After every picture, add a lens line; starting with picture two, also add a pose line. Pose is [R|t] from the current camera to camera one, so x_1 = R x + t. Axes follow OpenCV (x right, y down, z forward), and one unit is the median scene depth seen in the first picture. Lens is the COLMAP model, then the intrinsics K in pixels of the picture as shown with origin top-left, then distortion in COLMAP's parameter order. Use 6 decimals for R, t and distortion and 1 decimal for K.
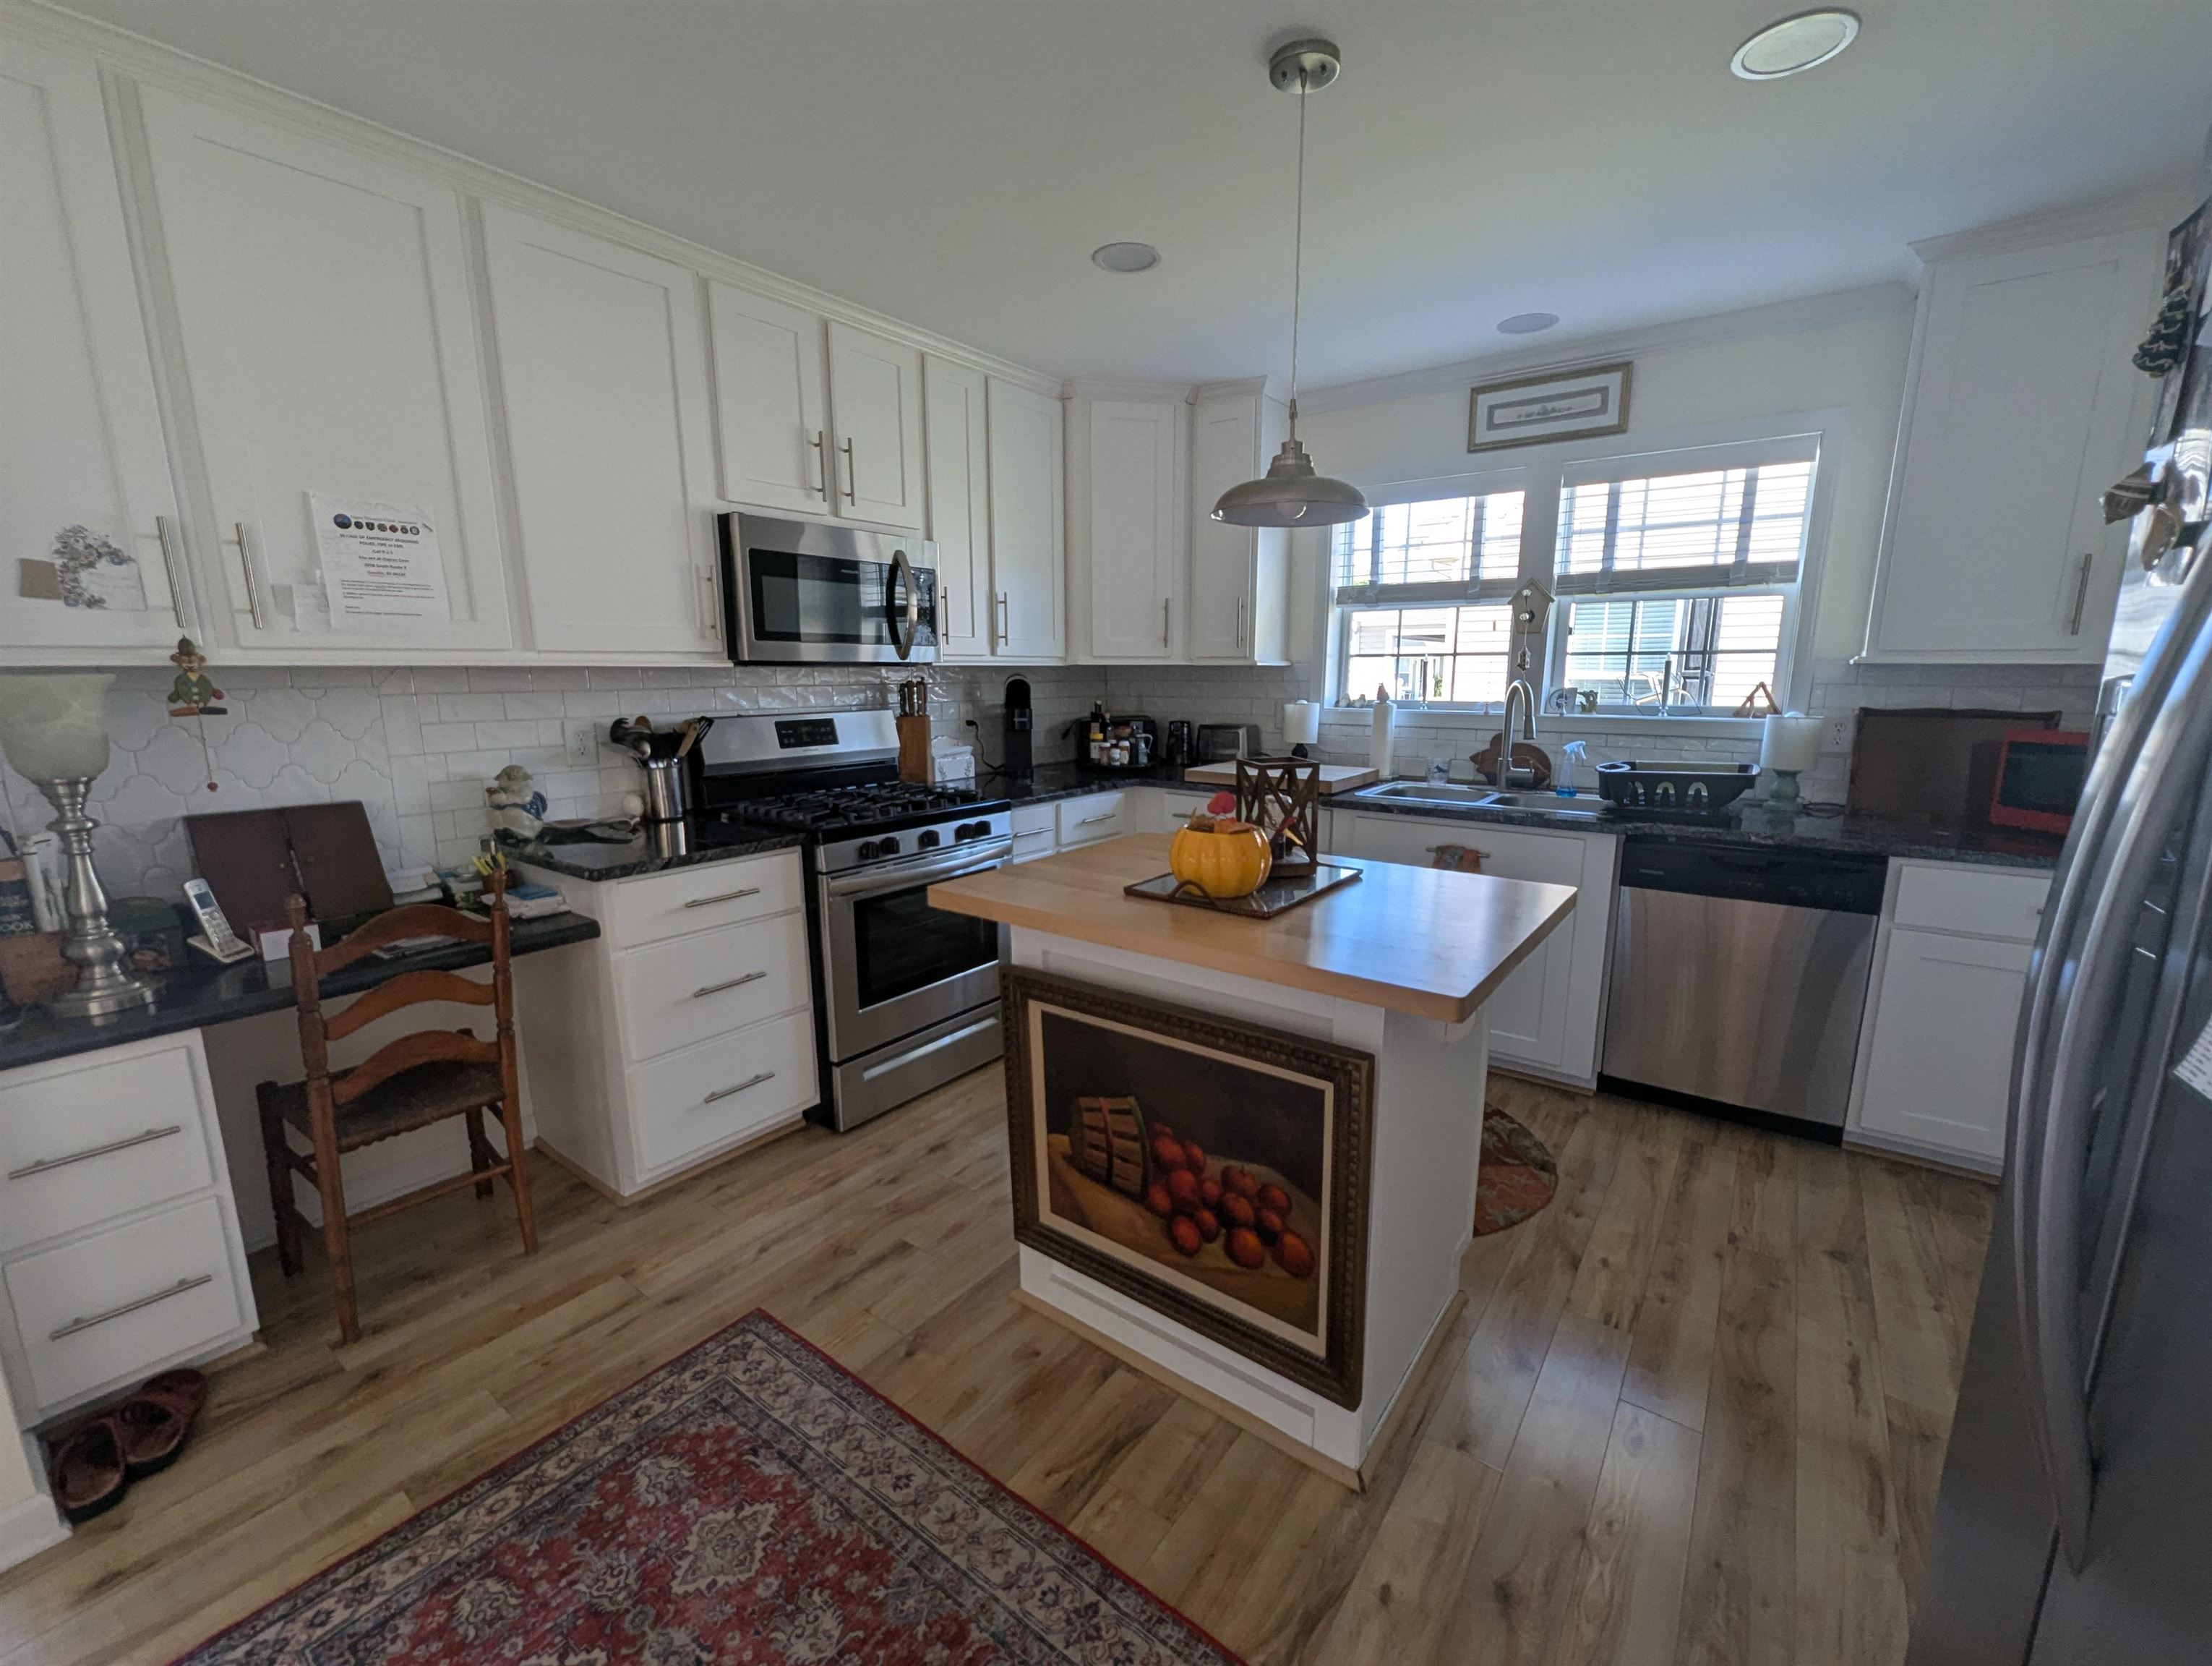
lens RADIAL K [[920.3, 0, 1109.6], [0, 920.3, 846.3], [0, 0, 1]] dist [-0.001267, 0.000174]
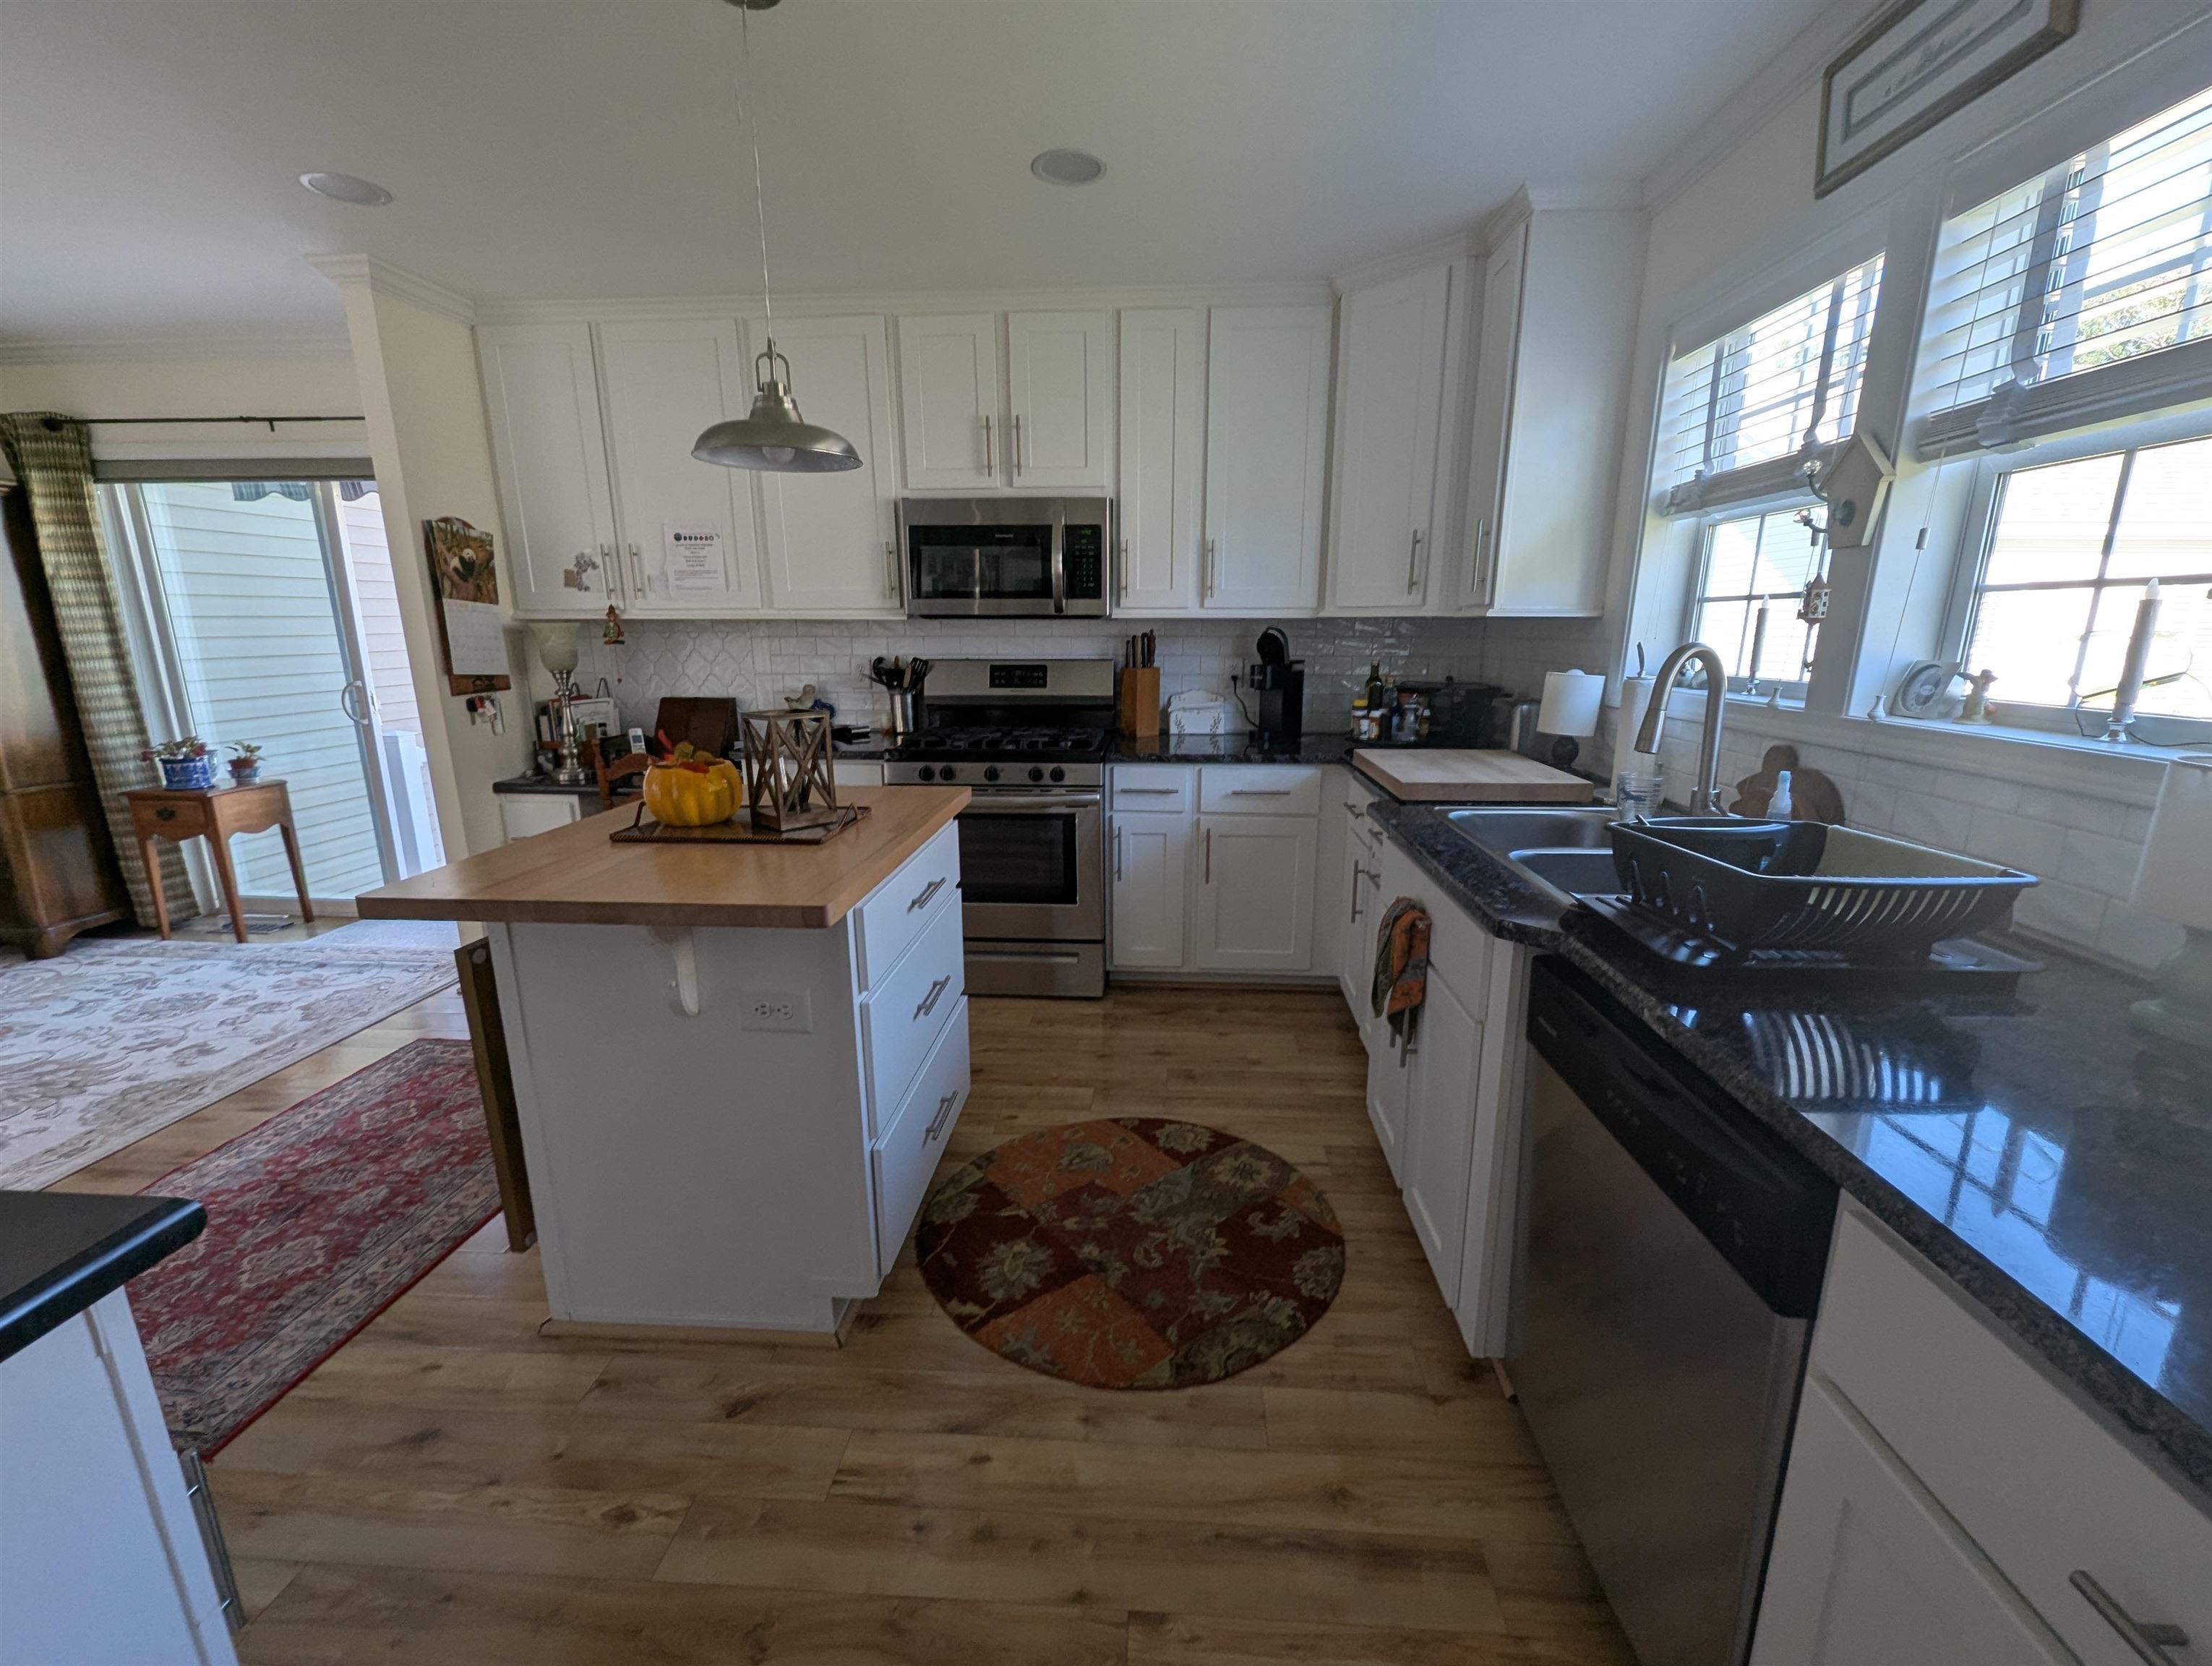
lens RADIAL K [[918.6, 0, 1115.5], [0, 918.6, 847.1], [0, 0, 1]] dist [-0.003950, -0.000142]
pose [[0.546345, 0.199505, -0.813453, 0.847892], [-0.160987, 0.978121, 0.131766, -0.096462], [0.821943, 0.058966, 0.566509, 0.514352]]
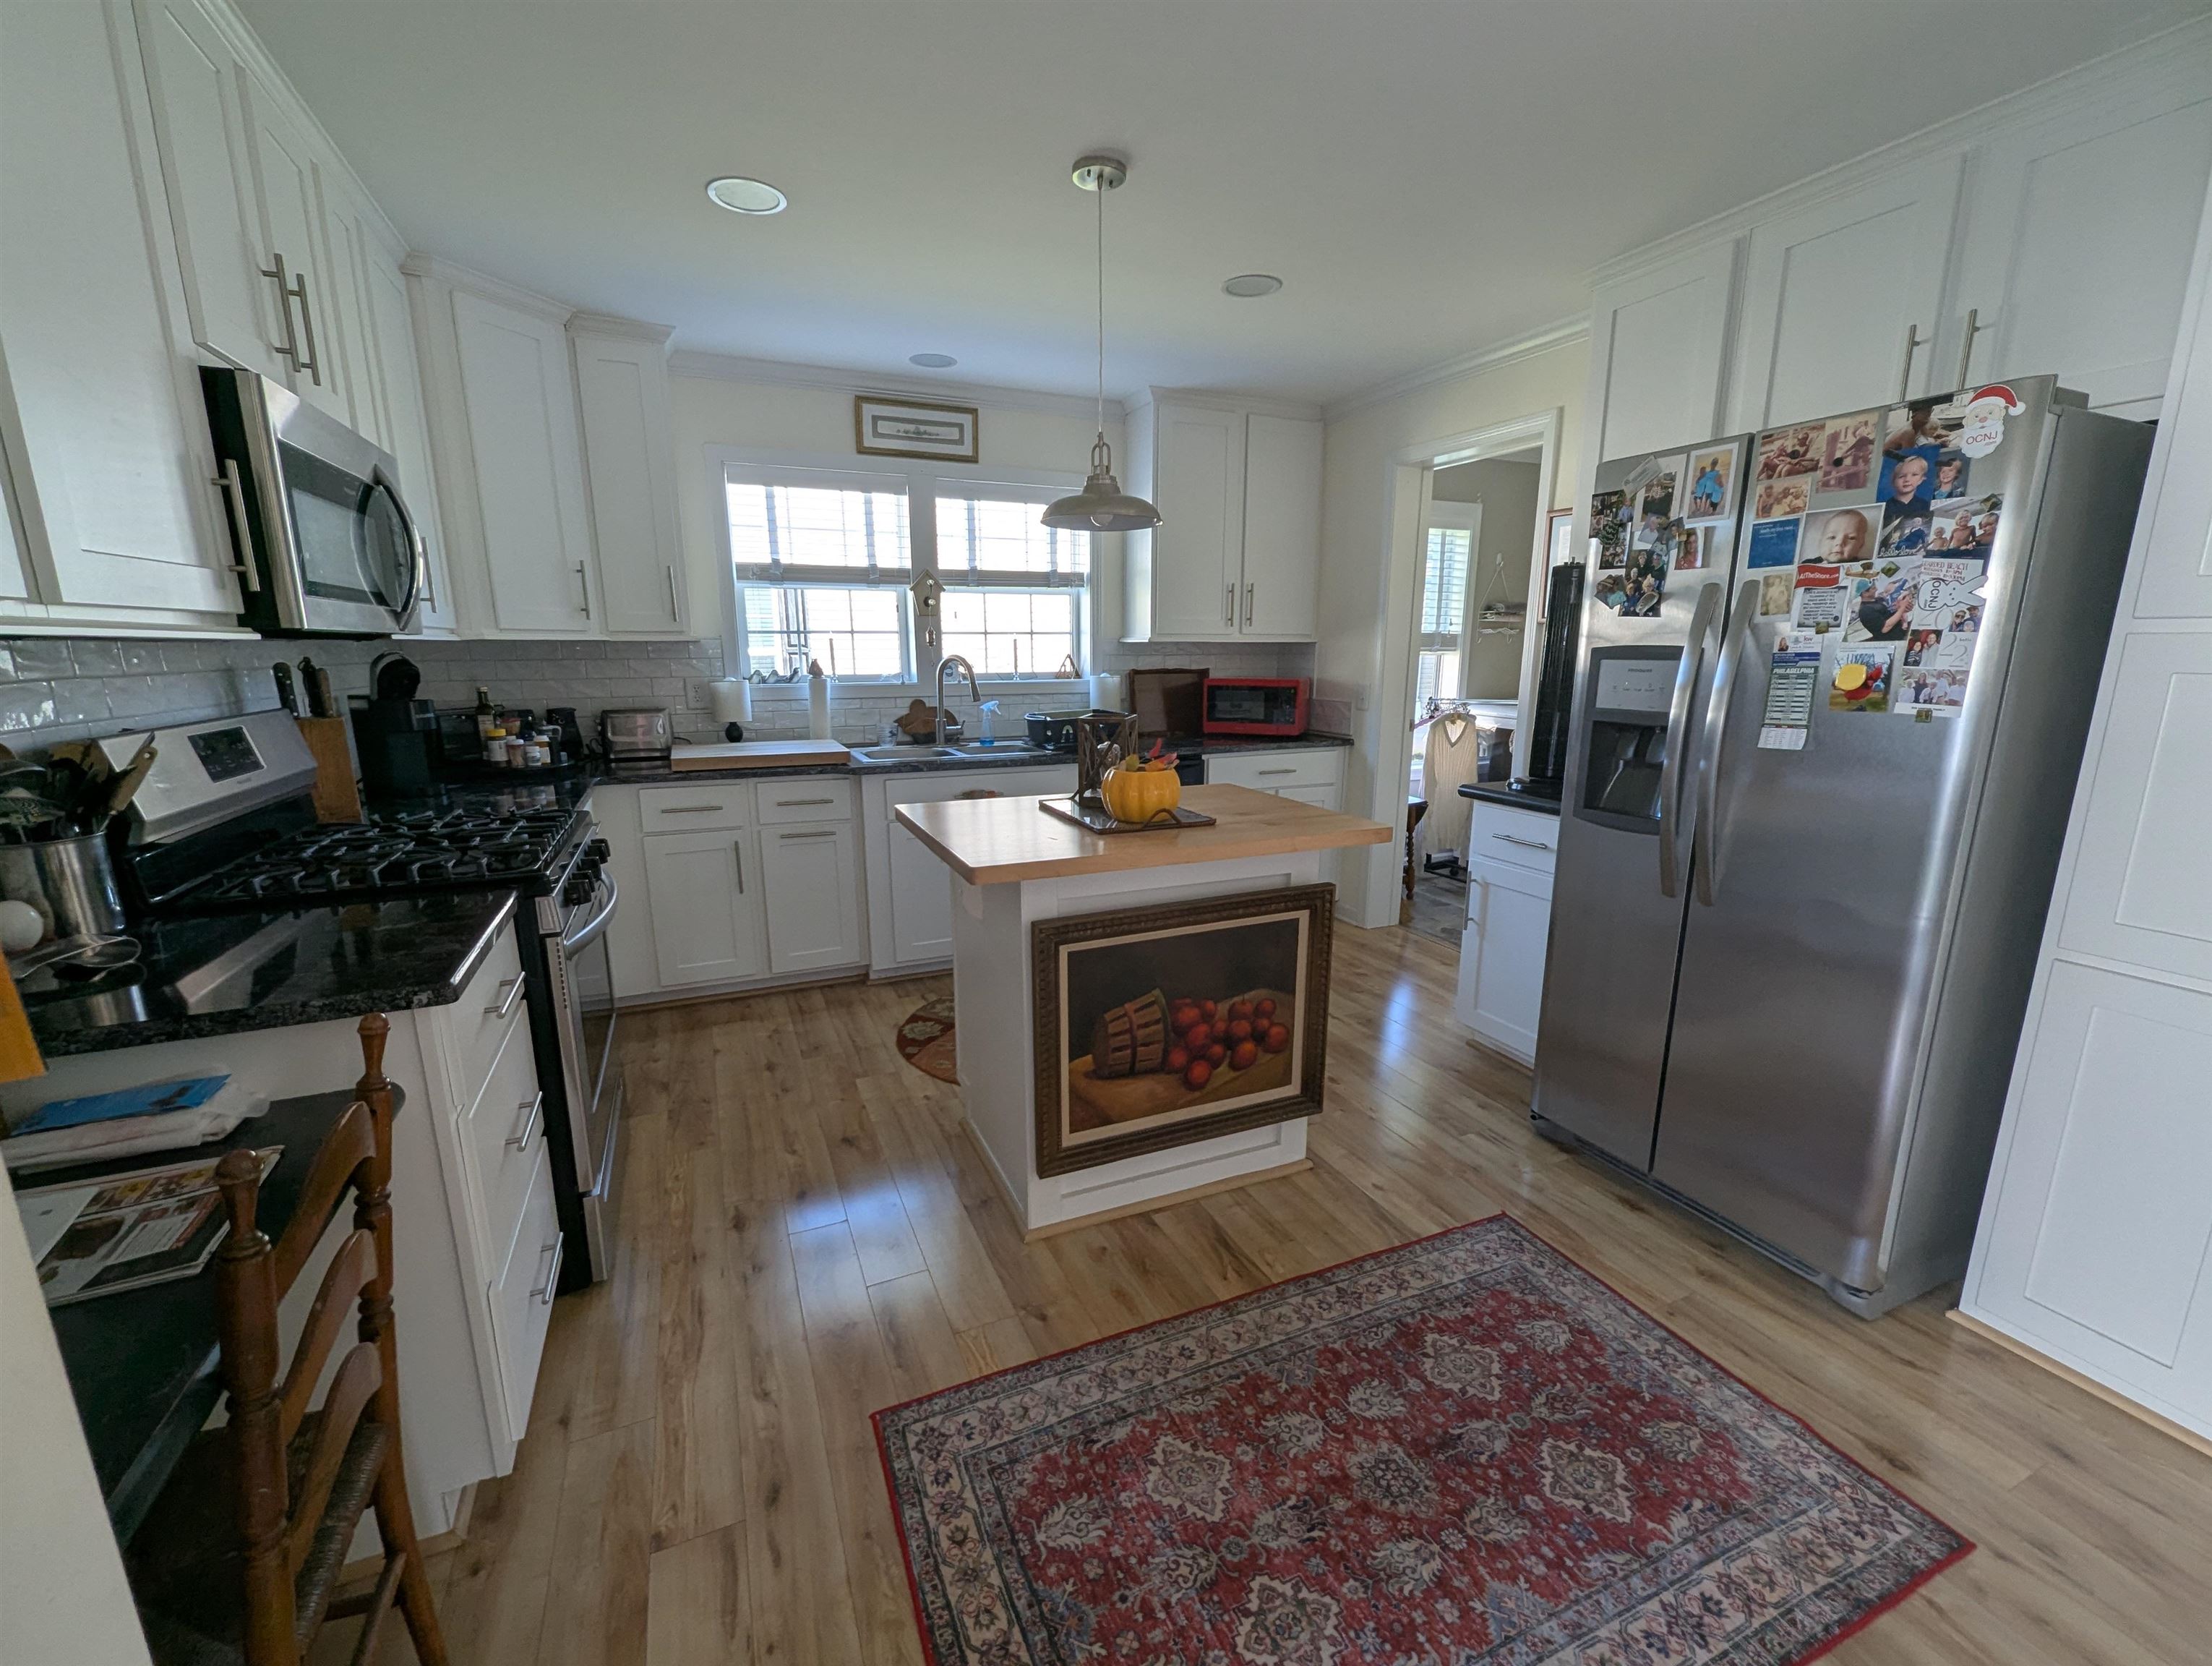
lens RADIAL K [[918.6, 0, 1115.5], [0, 918.6, 847.1], [0, 0, 1]] dist [-0.003950, -0.000142]
pose [[0.484624, -0.186086, 0.854699, -0.648212], [0.164936, 0.979022, 0.119633, -0.046503], [-0.859032, 0.082994, 0.505150, 0.253967]]
